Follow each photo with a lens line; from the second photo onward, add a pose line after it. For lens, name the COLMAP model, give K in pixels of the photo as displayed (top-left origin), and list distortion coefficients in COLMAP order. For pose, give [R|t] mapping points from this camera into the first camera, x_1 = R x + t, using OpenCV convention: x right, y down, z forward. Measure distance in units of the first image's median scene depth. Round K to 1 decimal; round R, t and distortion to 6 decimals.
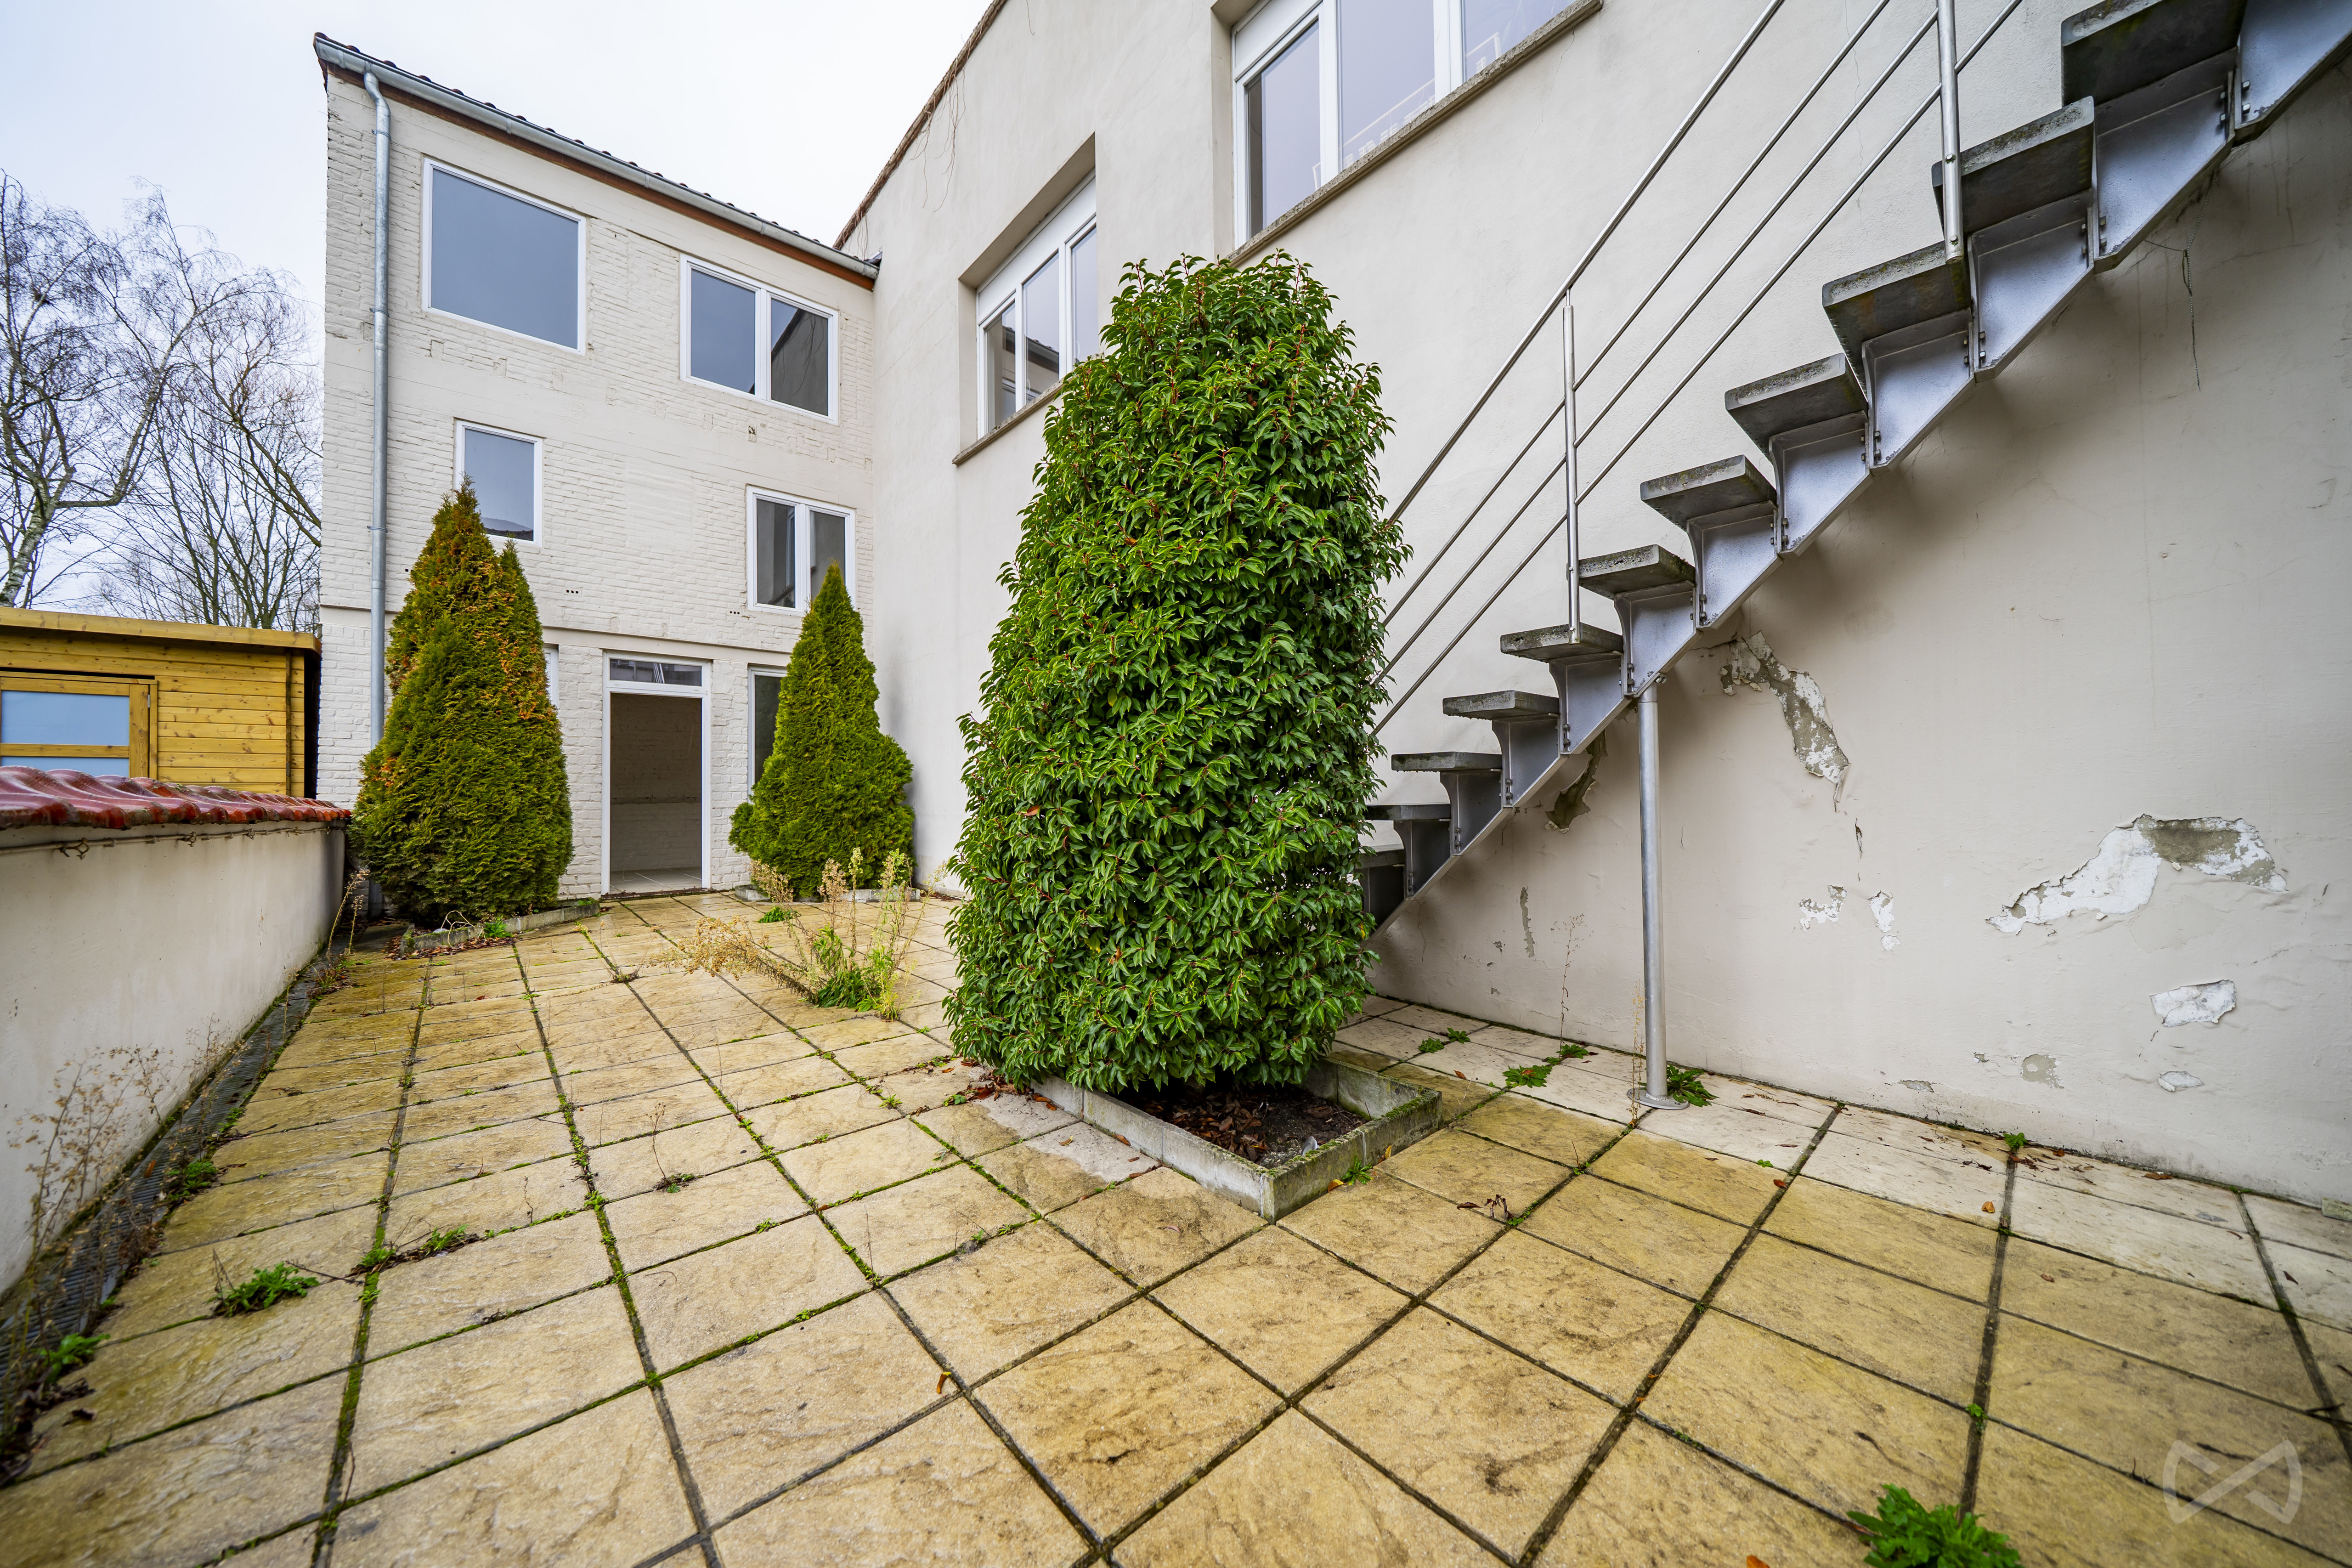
lens RADIAL K [[799.9, 0, 1190.4], [0, 799.9, 780.6], [0, 0, 1]] dist [0.002770, -0.000832]
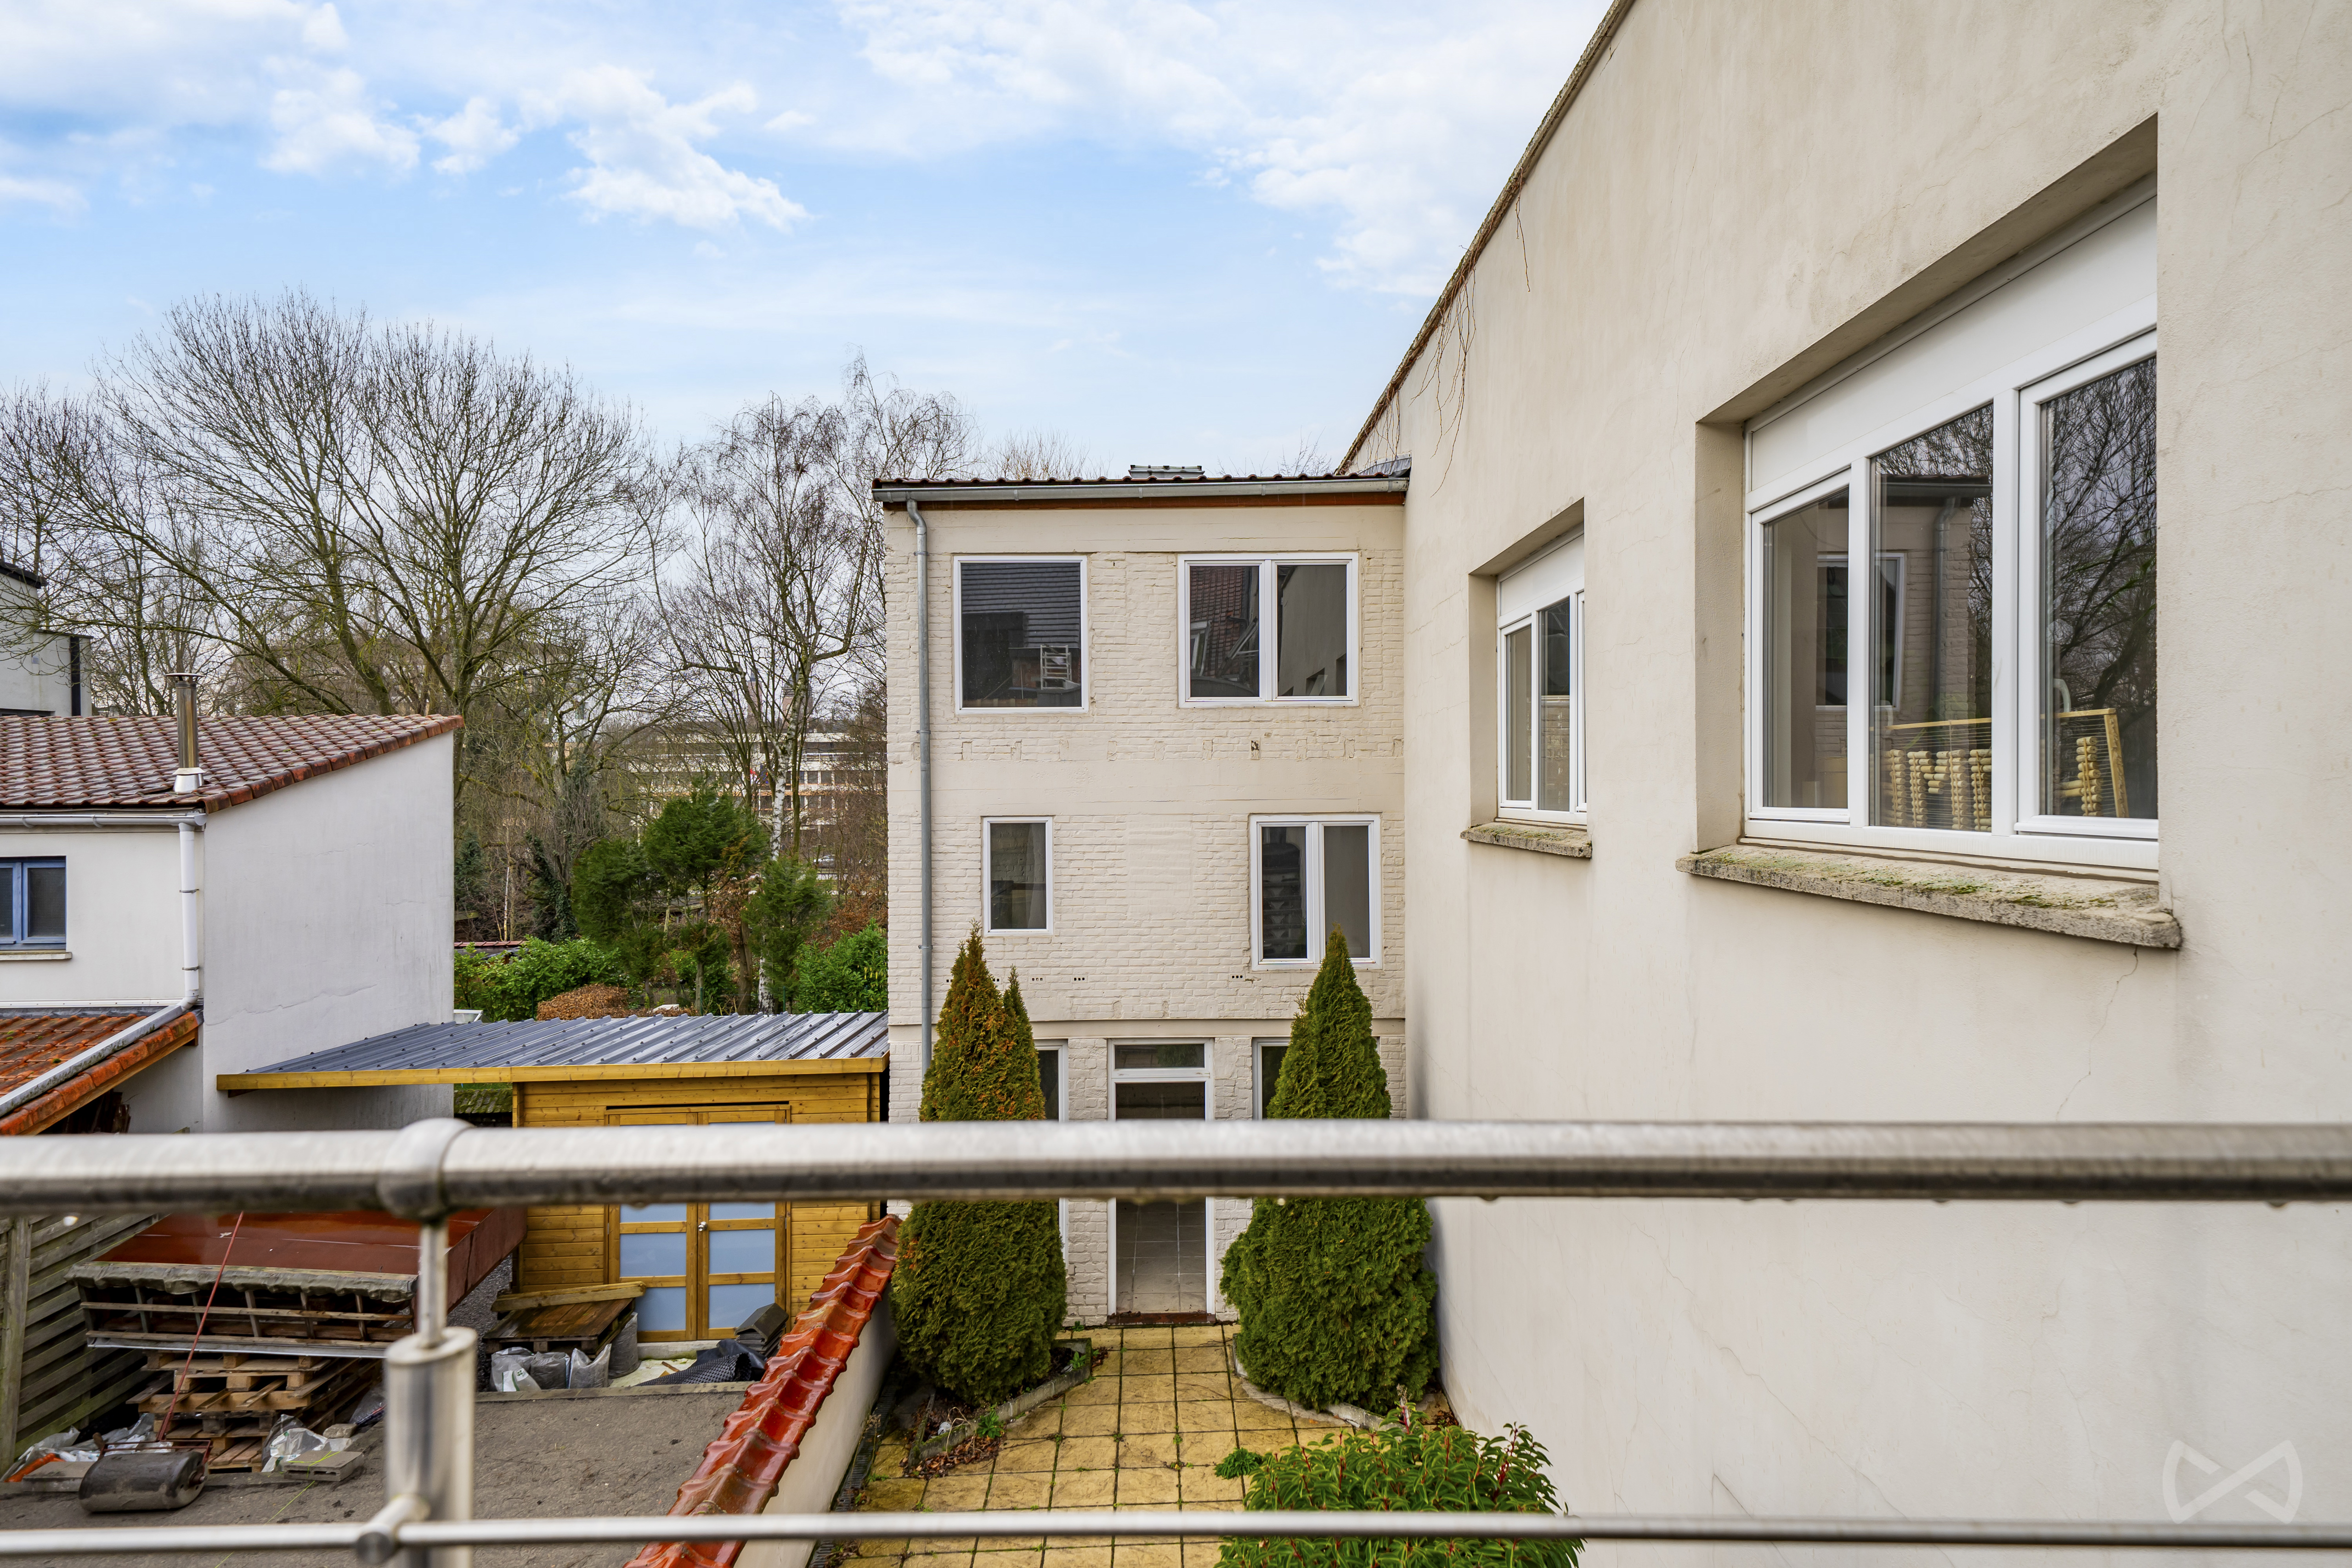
lens RADIAL K [[1253.1, 0, 1214.0], [0, 1253.1, 801.2], [0, 0, 1]] dist [0.063121, 0.000269]
pose [[0.777904, 0.012091, -0.628267, 0.223834], [0.010023, 0.999449, 0.031644, -0.445705], [0.628303, -0.030914, 0.777354, -0.006221]]
